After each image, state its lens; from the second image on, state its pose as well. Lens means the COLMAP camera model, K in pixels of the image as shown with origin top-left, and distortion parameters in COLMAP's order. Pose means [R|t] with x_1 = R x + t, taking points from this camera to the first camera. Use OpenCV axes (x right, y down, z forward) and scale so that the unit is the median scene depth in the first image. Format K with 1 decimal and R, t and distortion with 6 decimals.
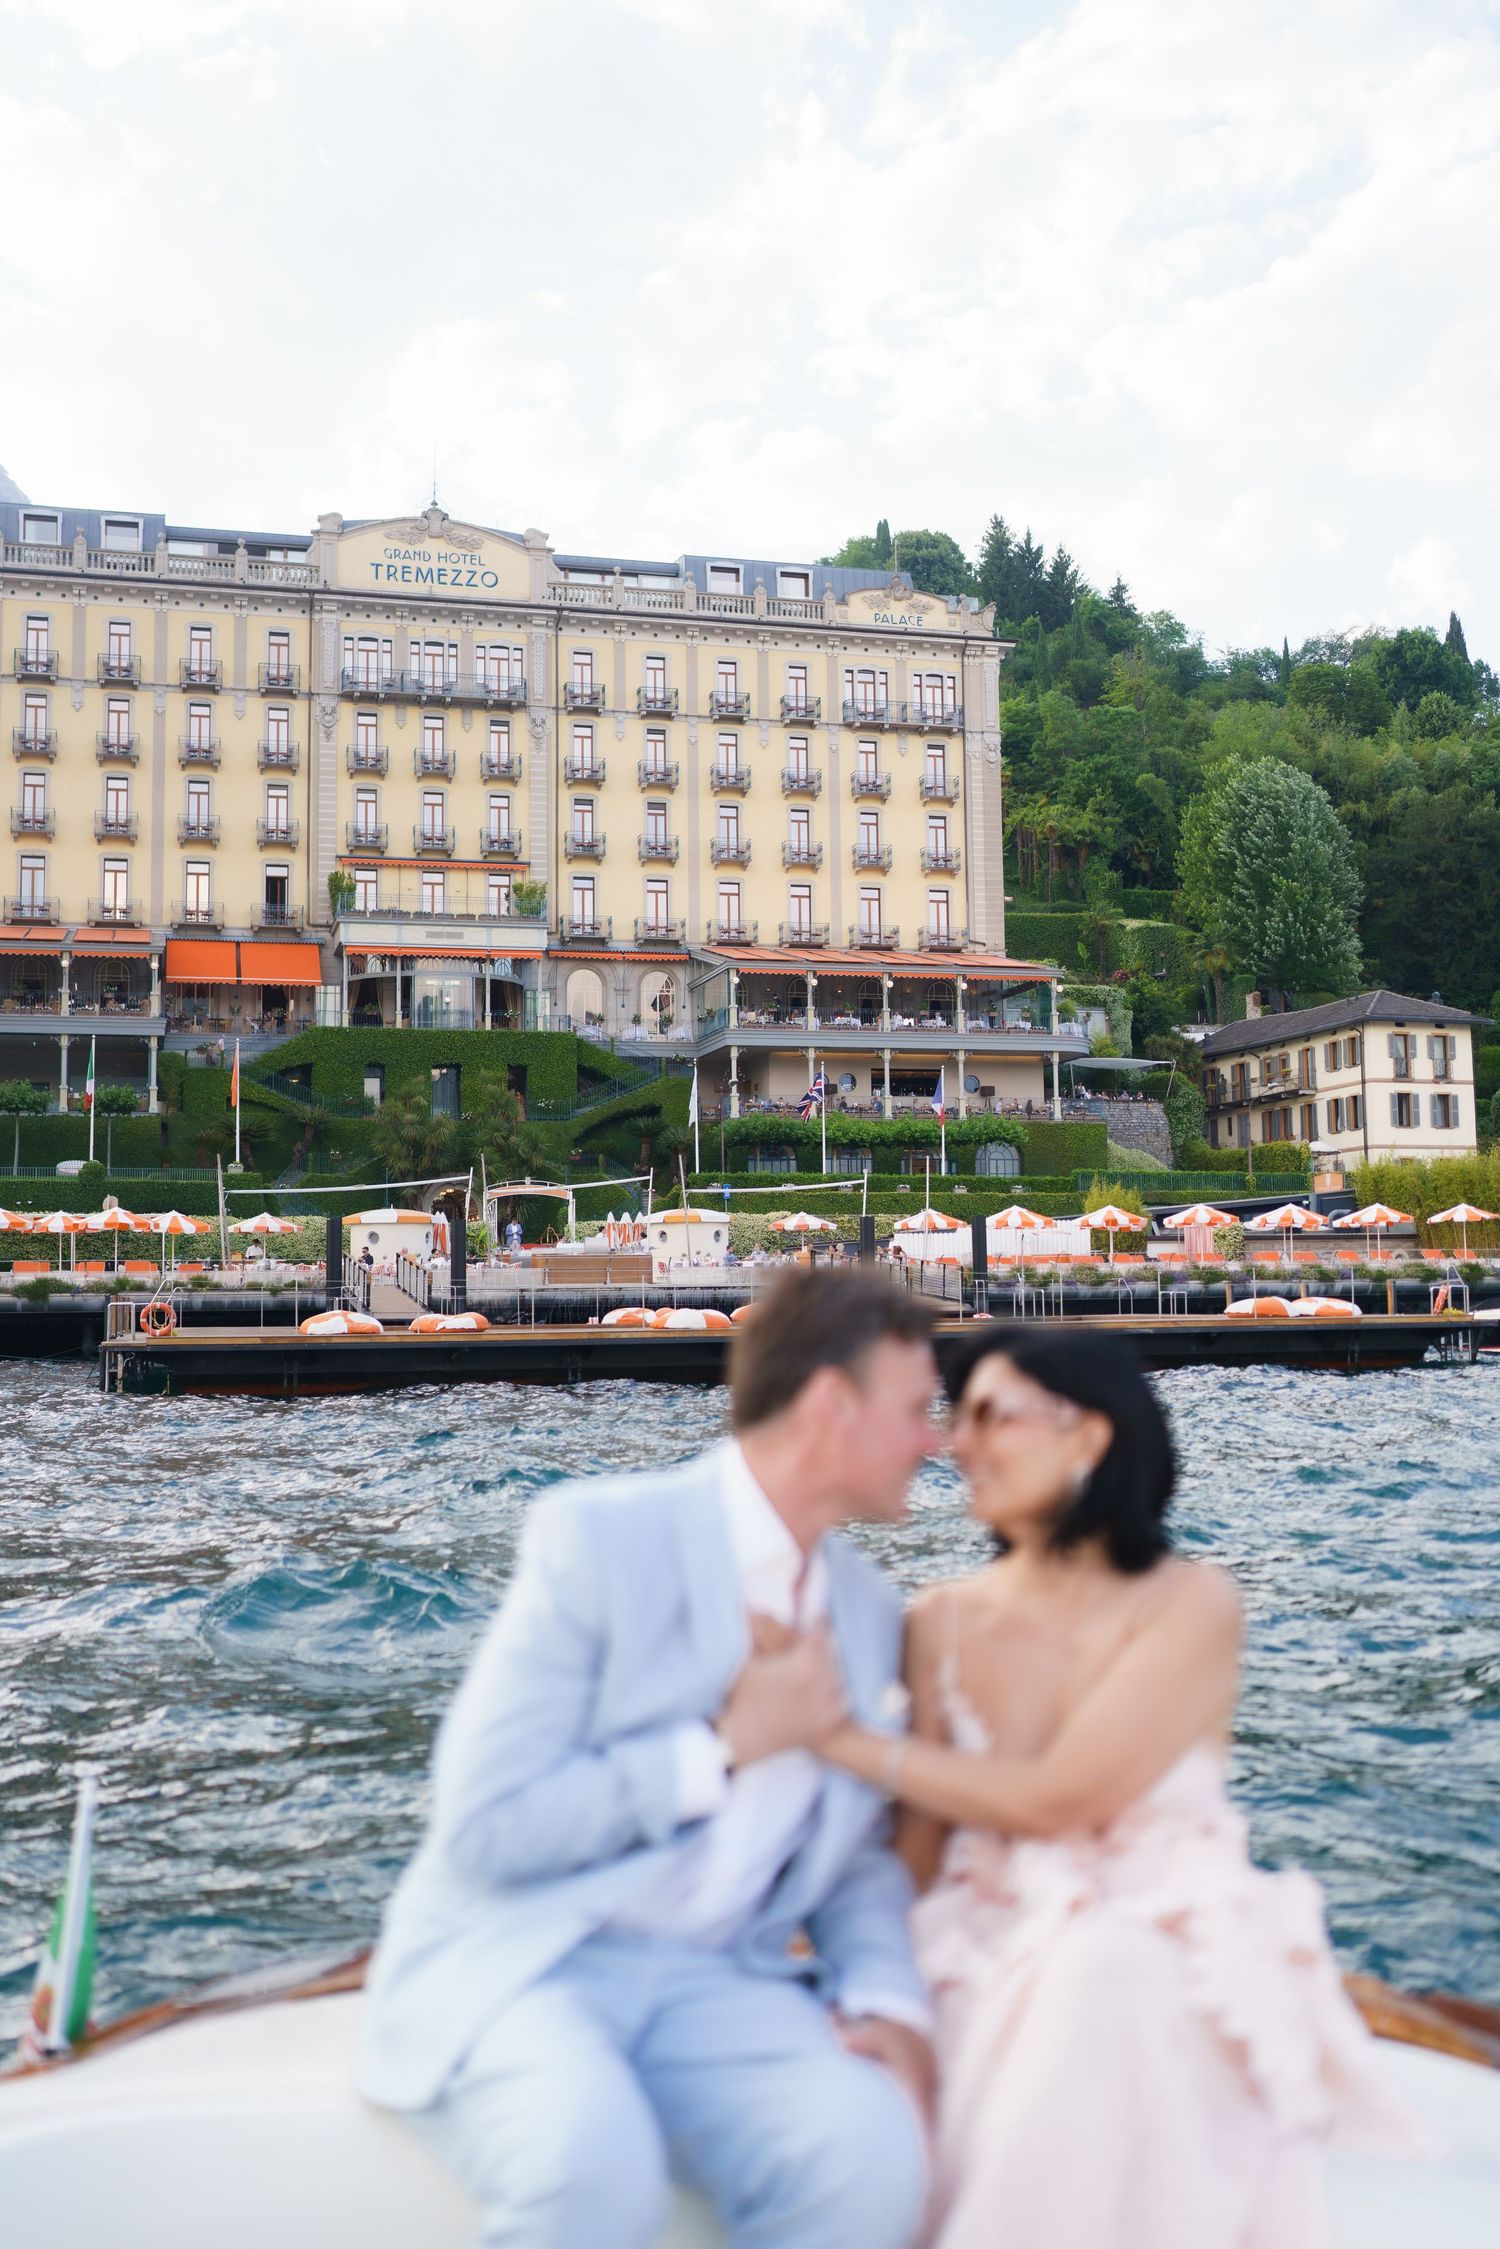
lens RADIAL K [[2184.8, 0, 740.6], [0, 2184.8, 1120.7], [0, 0, 1]] dist [-0.016993, 0.015055]
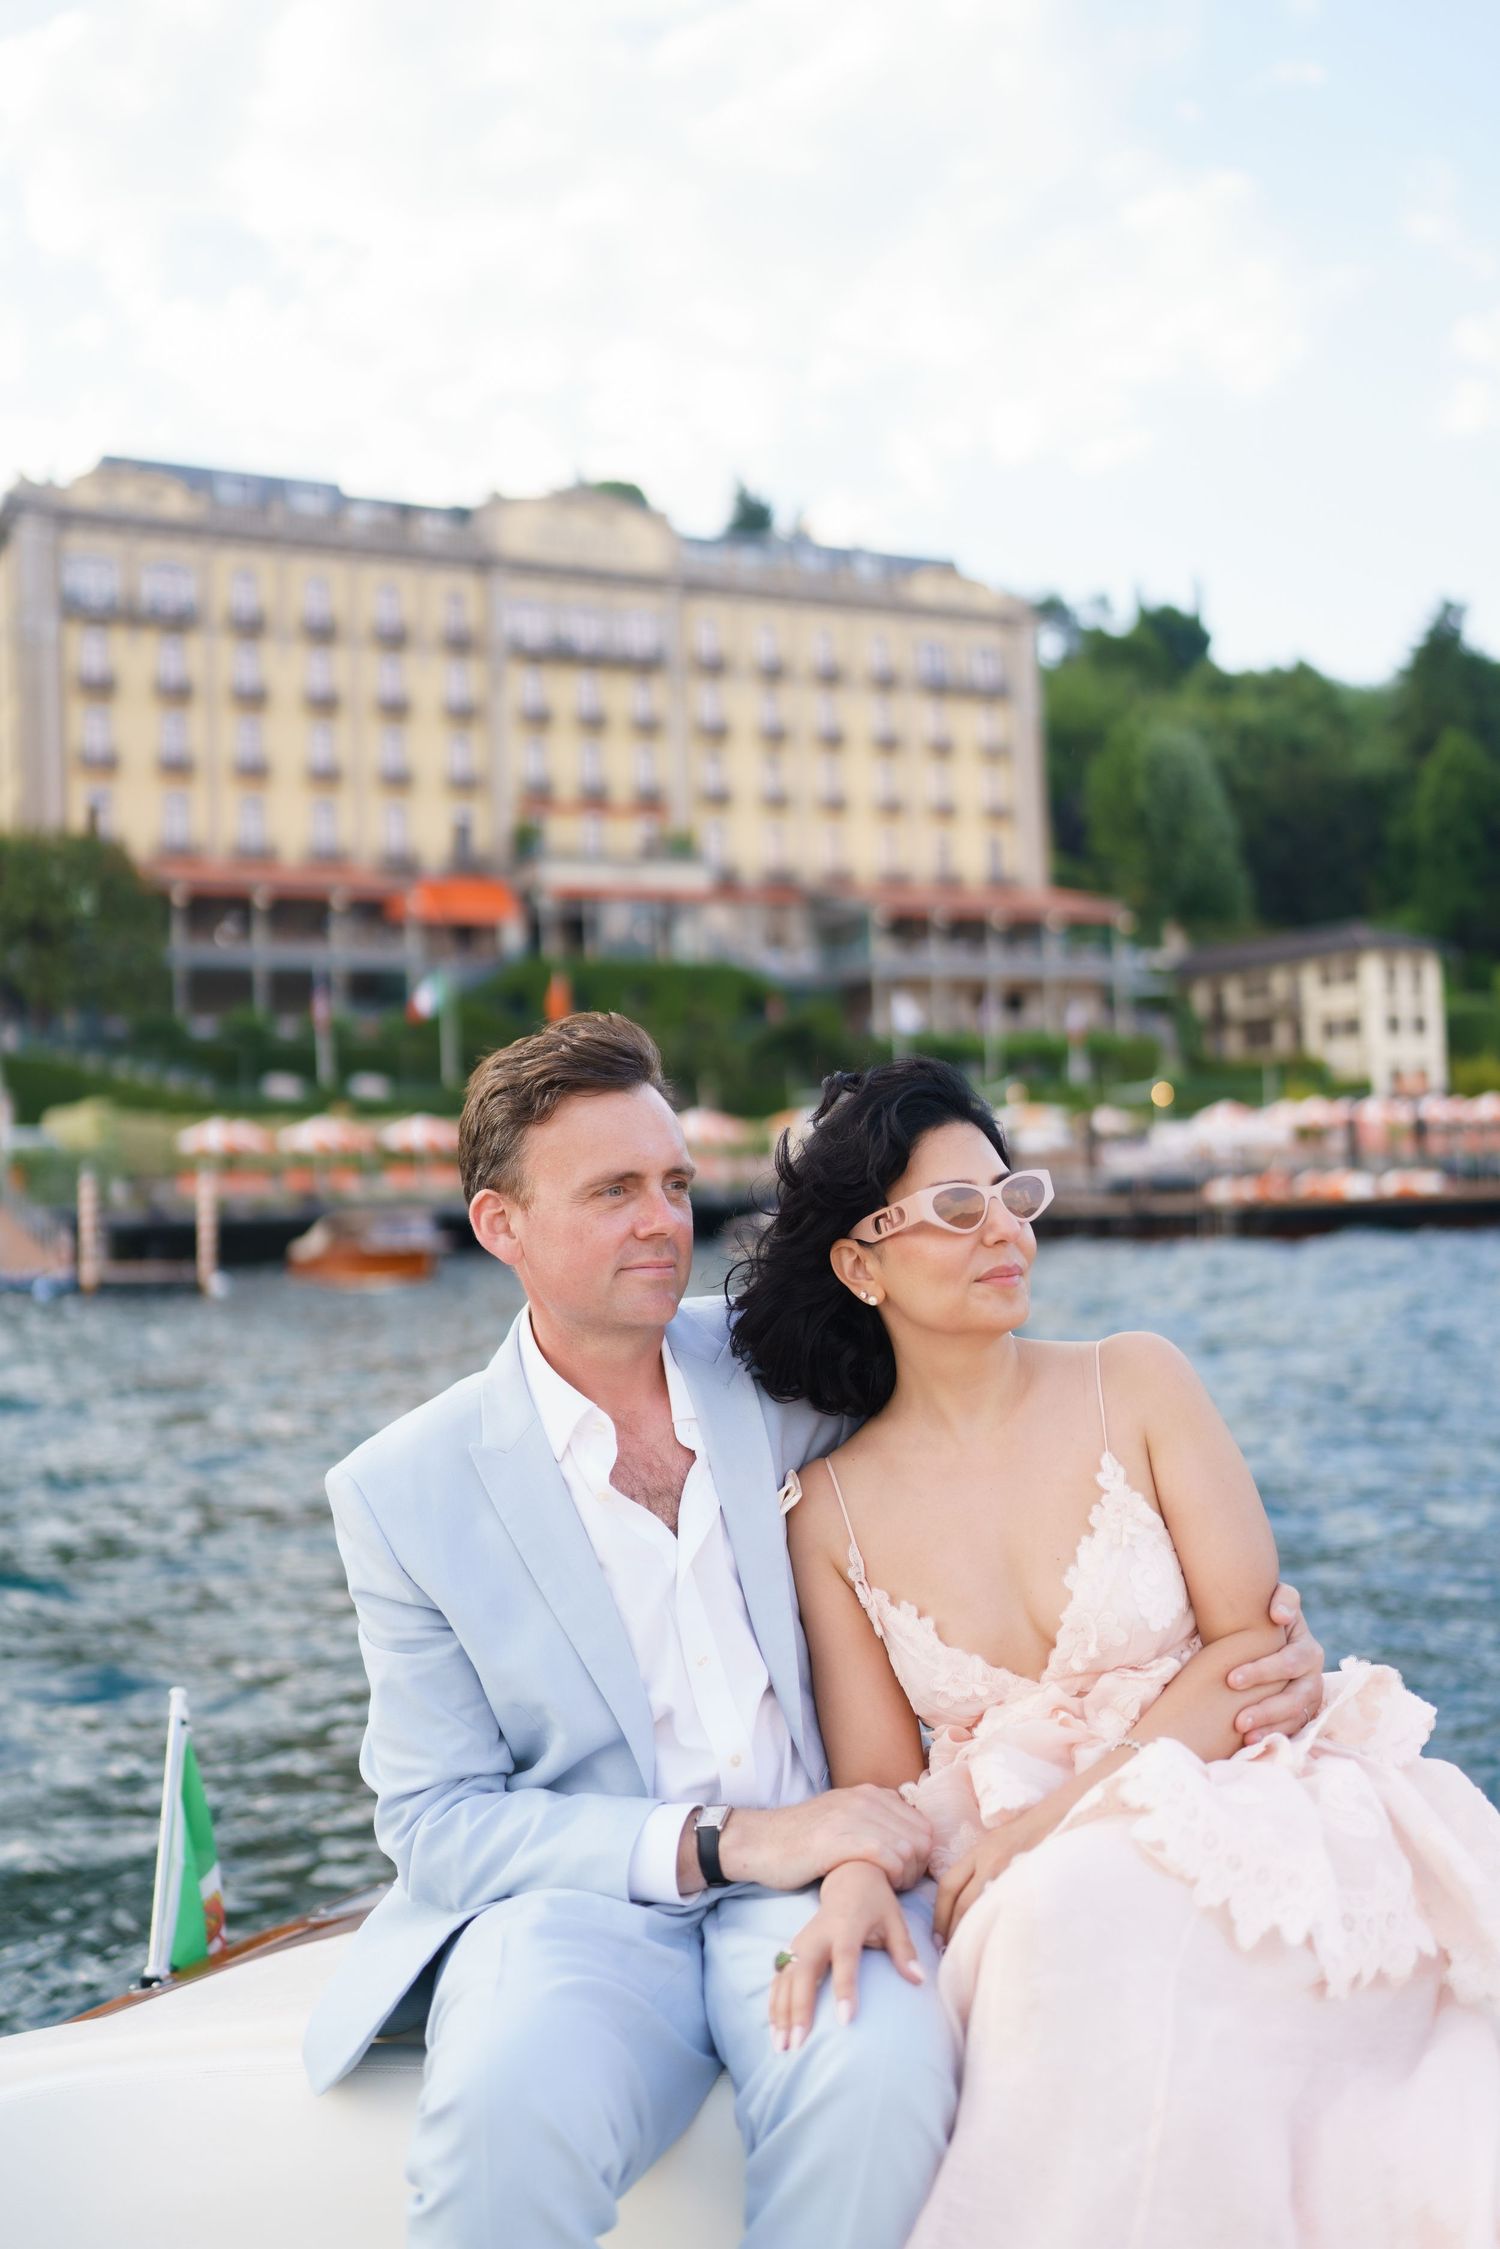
lens RADIAL K [[2197.6, 0, 740.6], [0, 2197.6, 1113.0], [0, 0, 1]] dist [-0.043100, 0.203920]
pose [[0.972005, -0.018616, 0.234223, -0.329465], [0.010948, 0.999362, 0.033996, -0.001178], [-0.234706, -0.030480, 0.971588, -0.097407]]
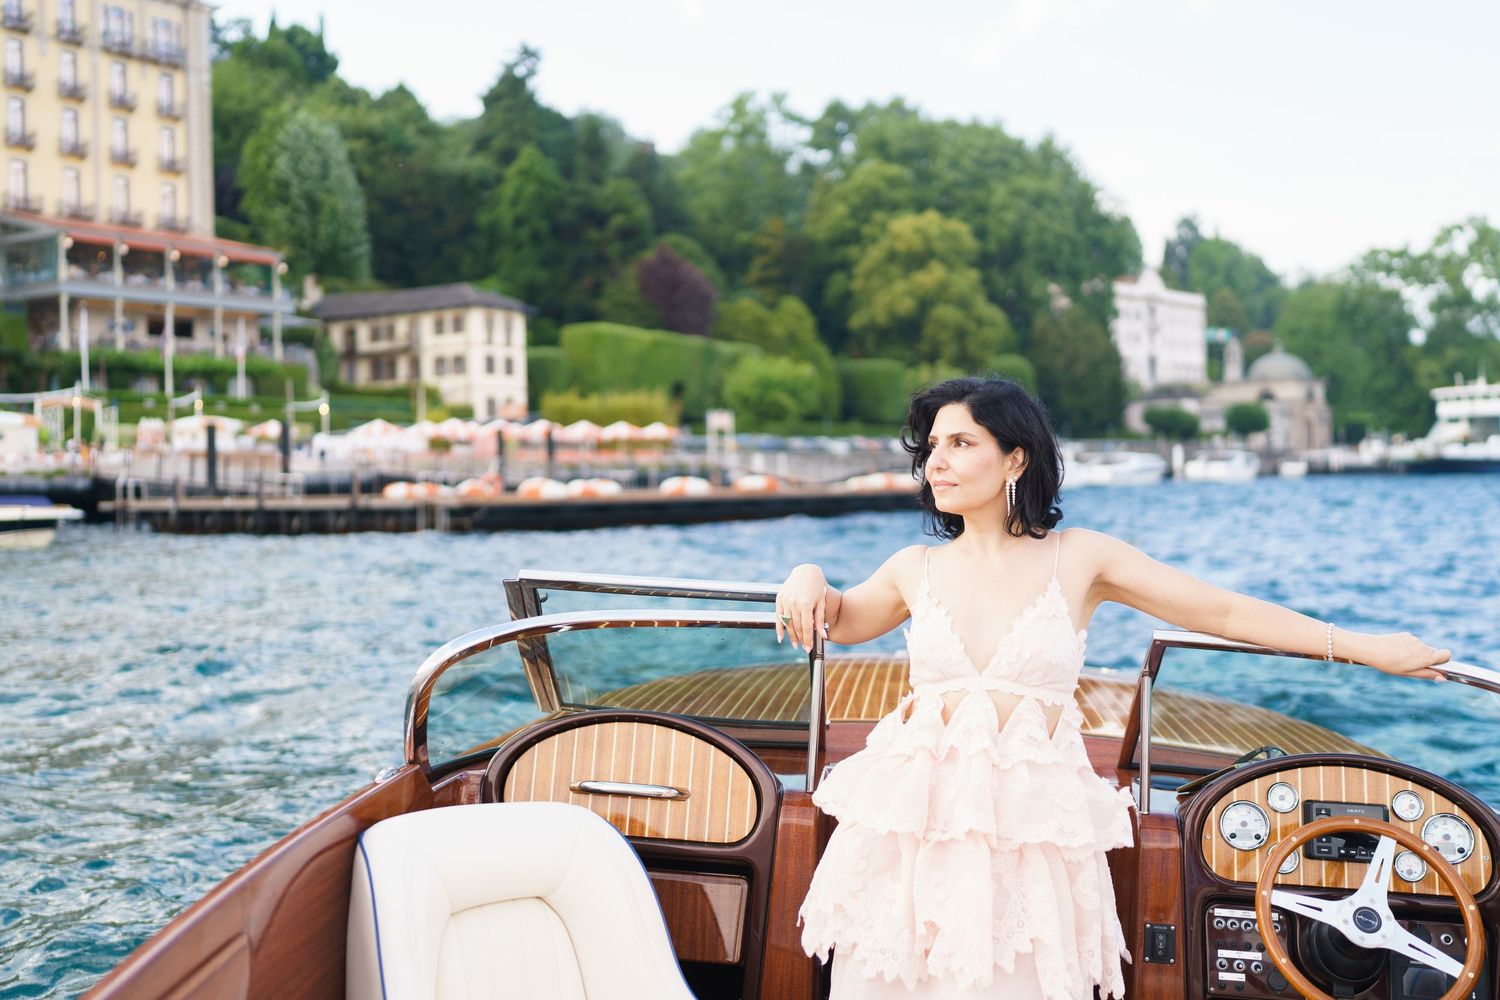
lens RADIAL K [[1621.0, 0, 680.1], [0, 1621.0, 497.2], [0, 0, 1]] dist [0.000910, 0.031977]
pose [[0.779159, -0.010914, 0.626731, -0.307642], [-0.038509, 0.997126, 0.065240, 0.008505], [-0.625642, -0.074967, 0.776500, 0.016939]]
